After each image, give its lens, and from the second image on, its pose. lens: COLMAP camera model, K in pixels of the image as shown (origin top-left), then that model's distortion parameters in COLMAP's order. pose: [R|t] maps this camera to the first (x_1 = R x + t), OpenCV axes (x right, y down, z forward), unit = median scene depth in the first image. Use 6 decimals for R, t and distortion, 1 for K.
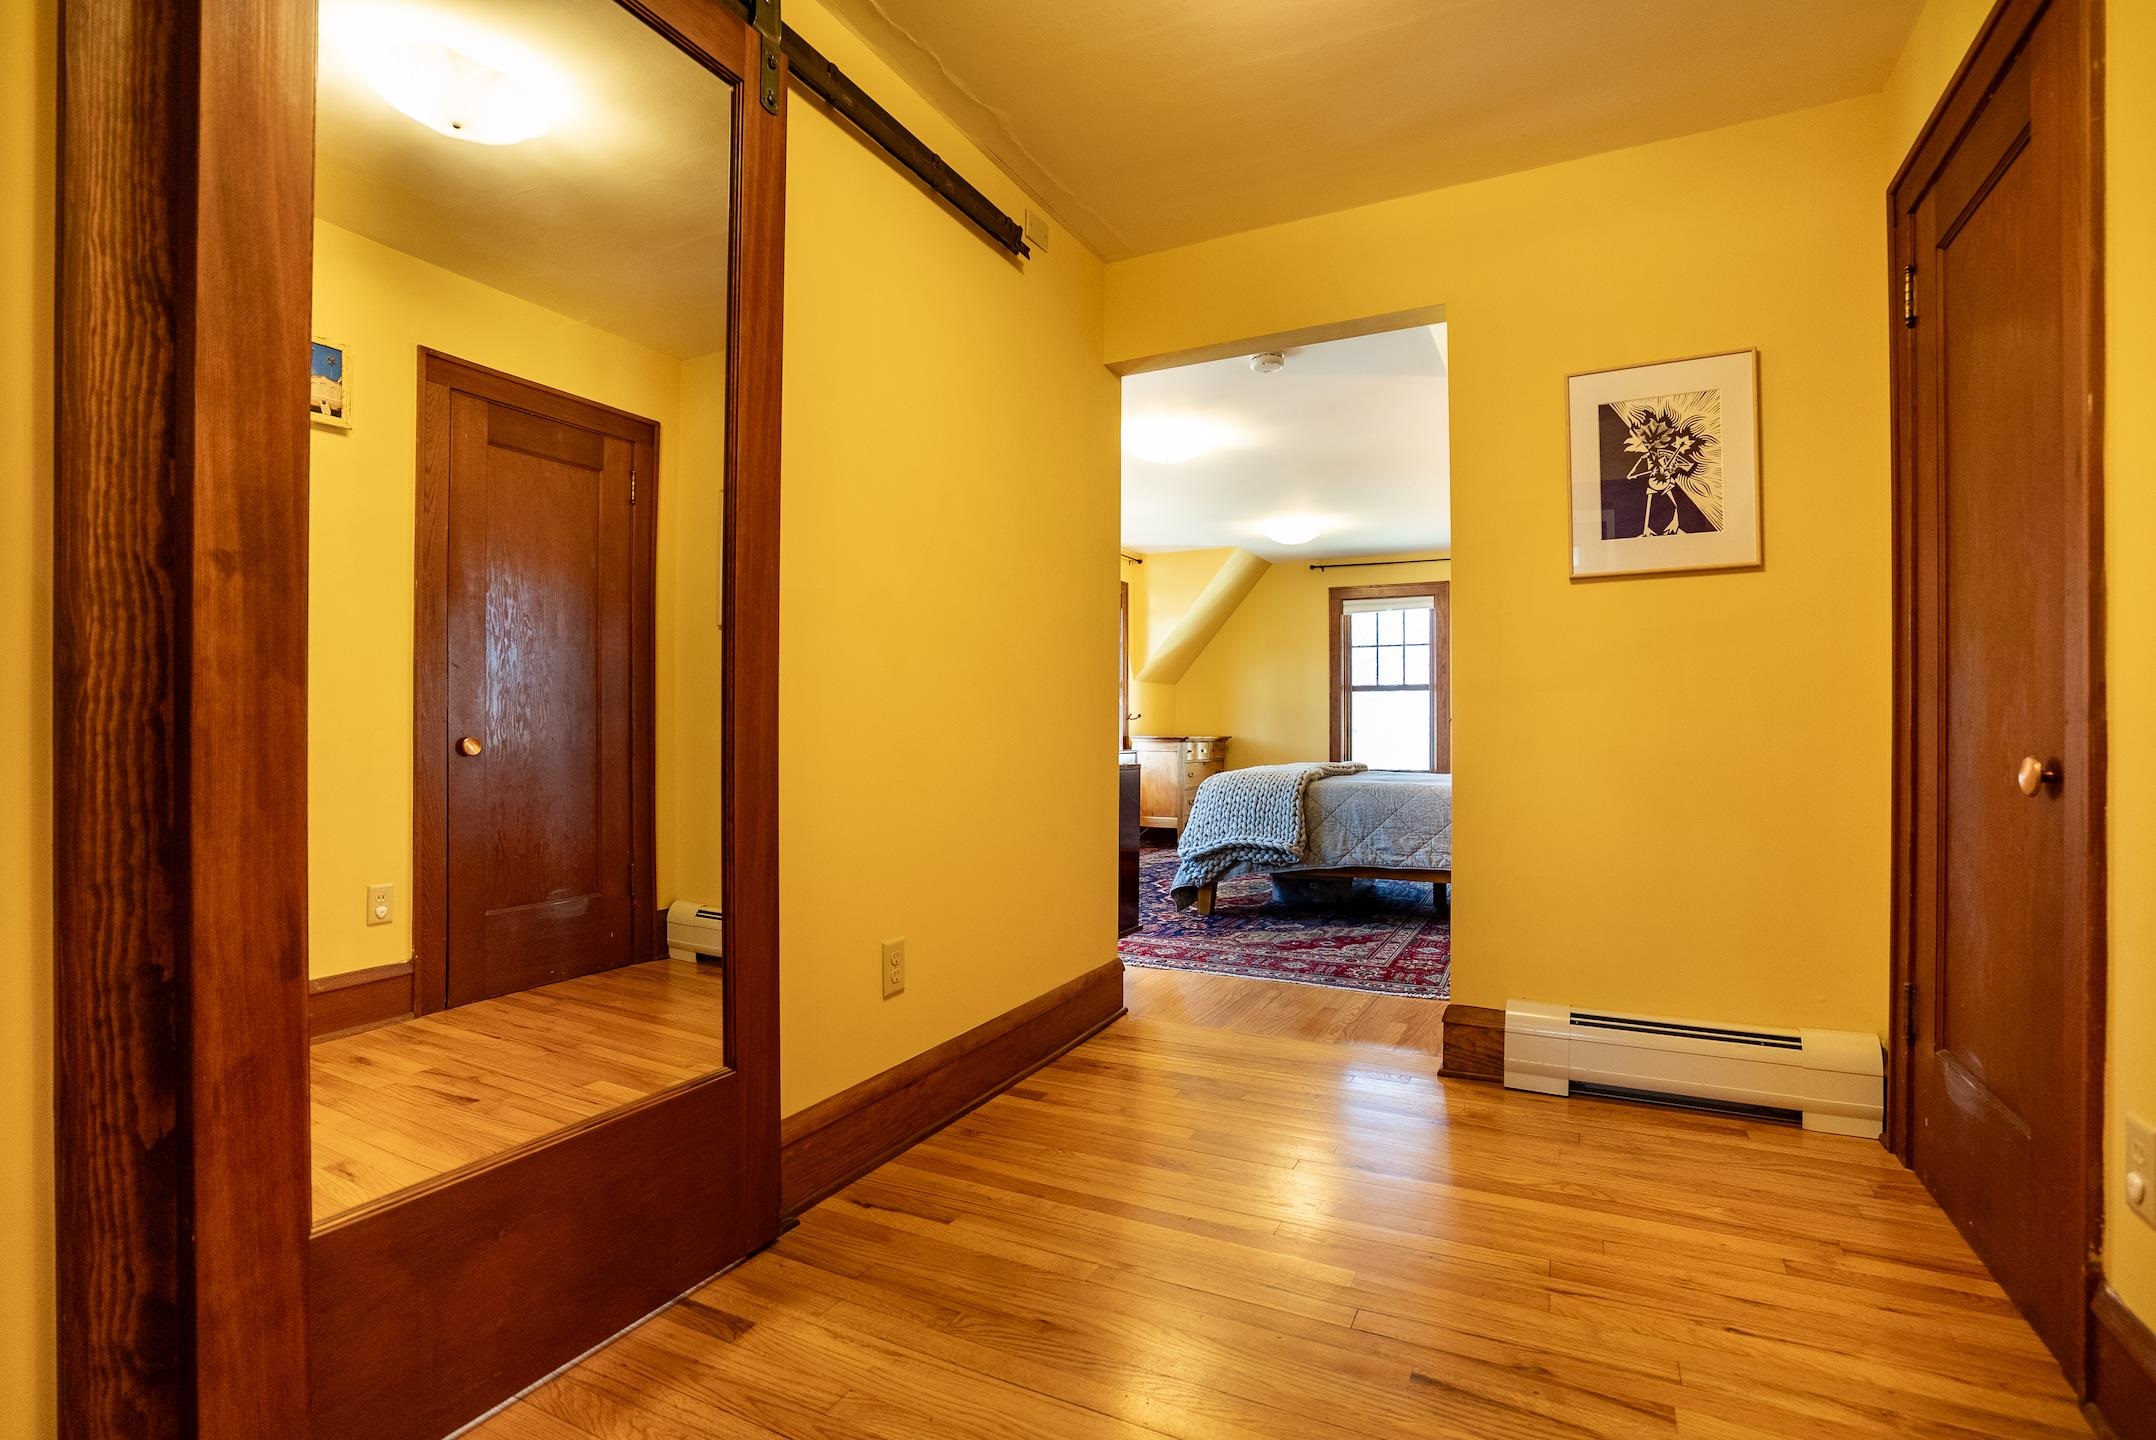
lens RADIAL K [[989.2, 0, 1079.5], [0, 989.2, 727.6], [0, 0, 1]] dist [-0.026606, -0.000312]
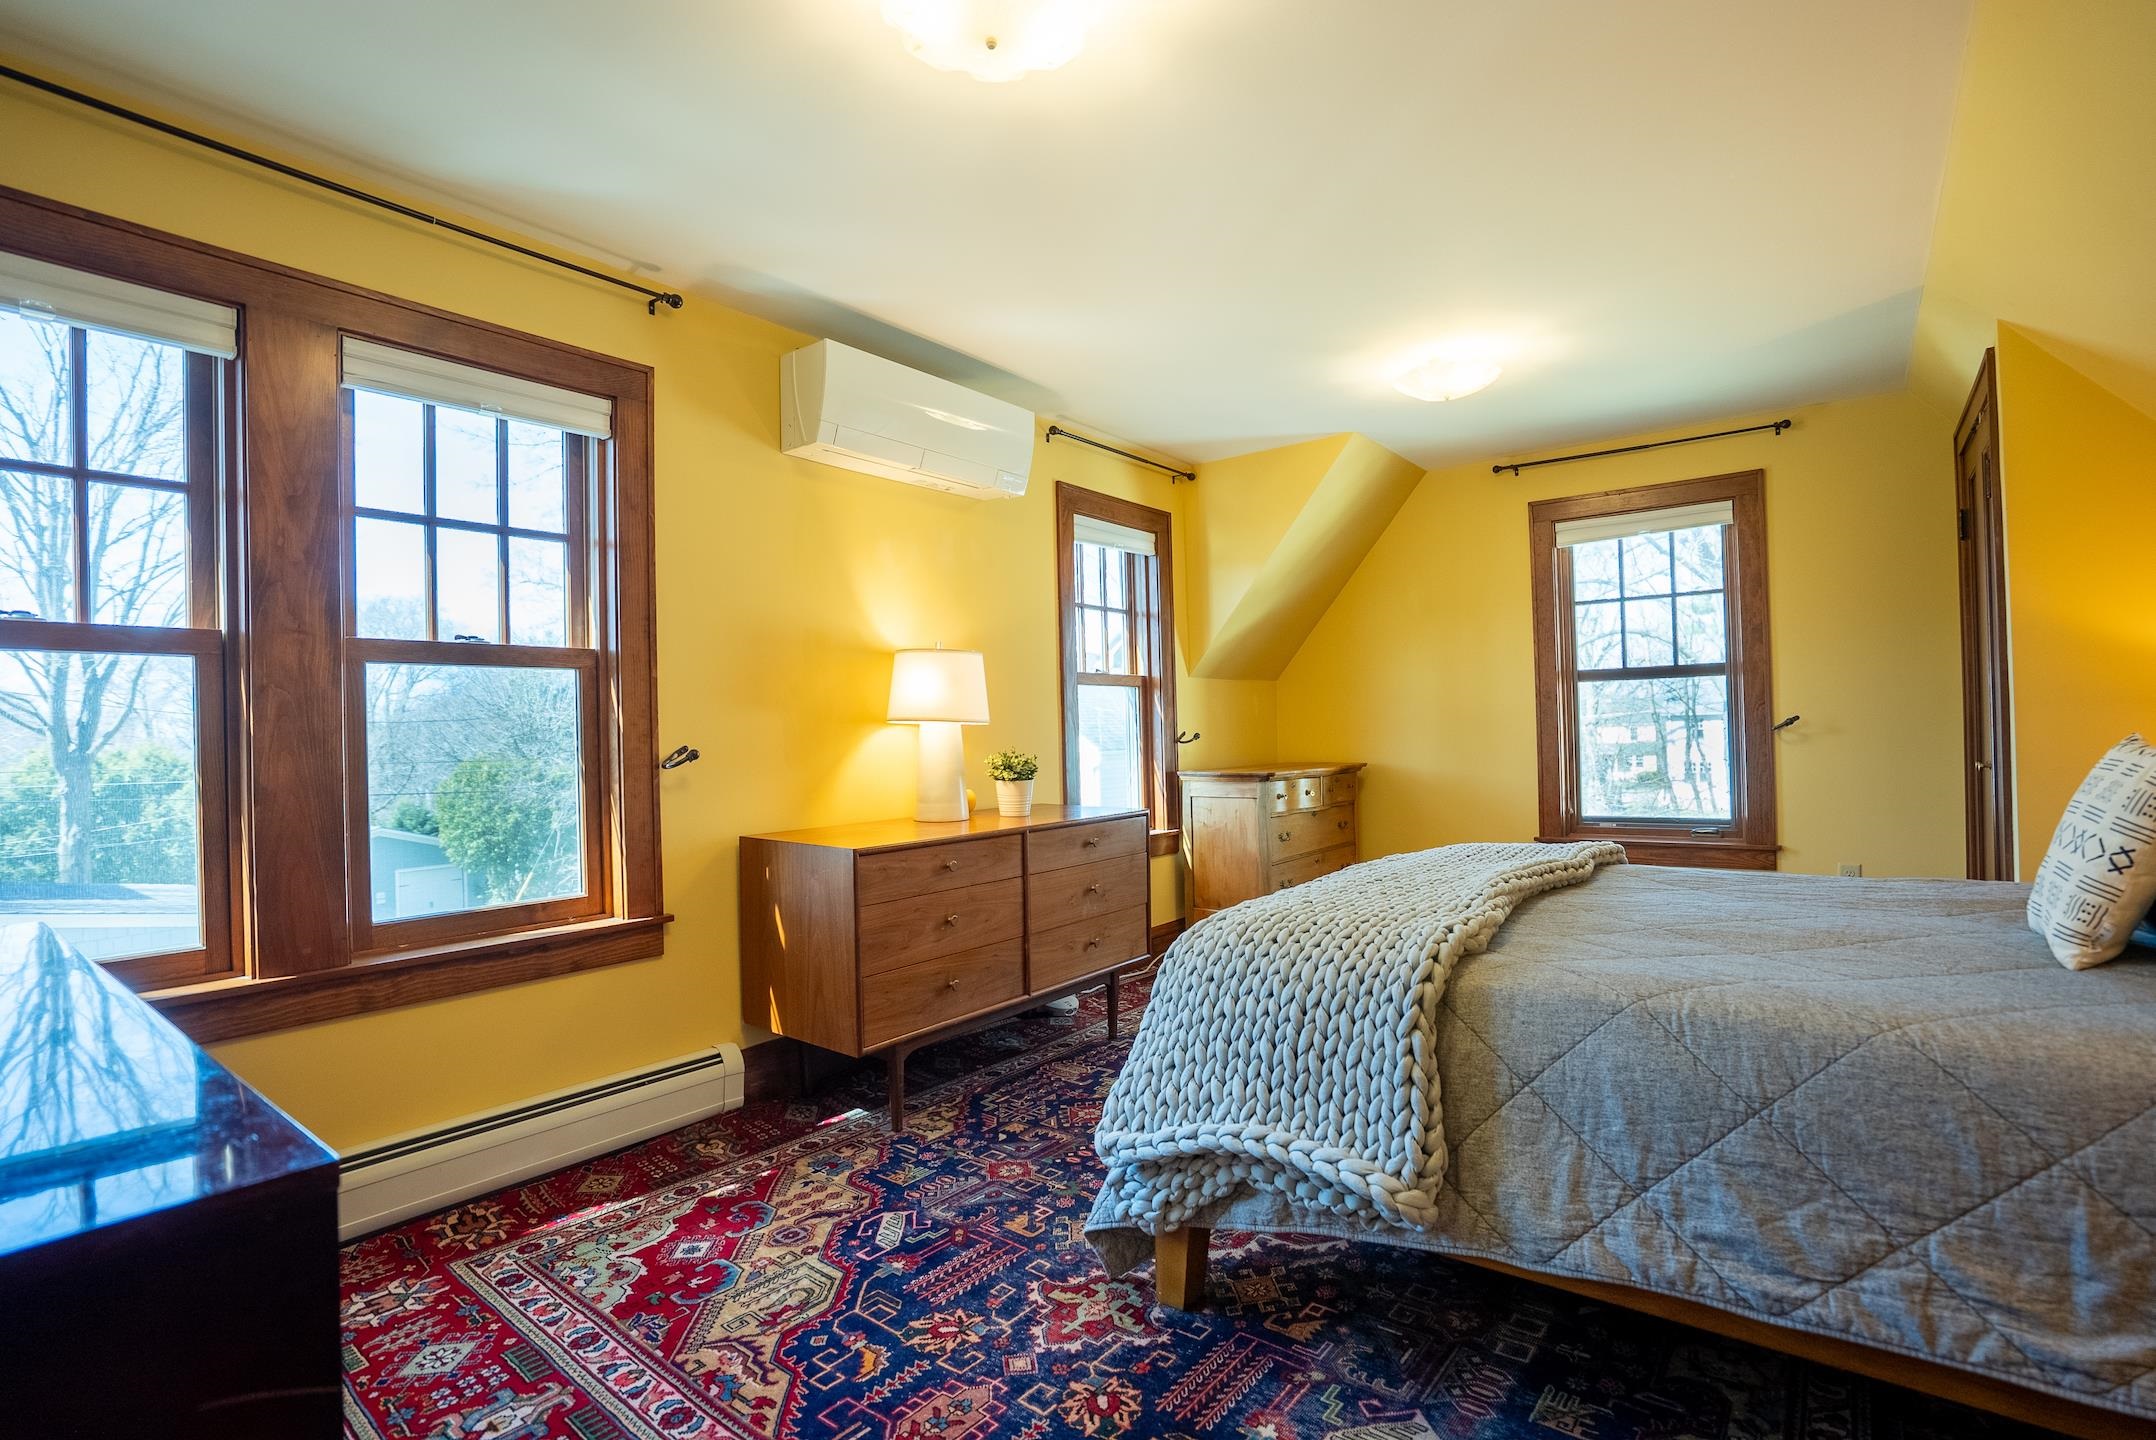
lens RADIAL K [[989.2, 0, 1095.2], [0, 989.2, 727.4], [0, 0, 1]] dist [-0.026606, -0.000312]
pose [[0.982829, -0.029676, -0.182116, 0.109081], [0.029590, 0.999557, -0.003190, -0.017066], [0.182130, -0.002254, 0.983272, 0.406336]]
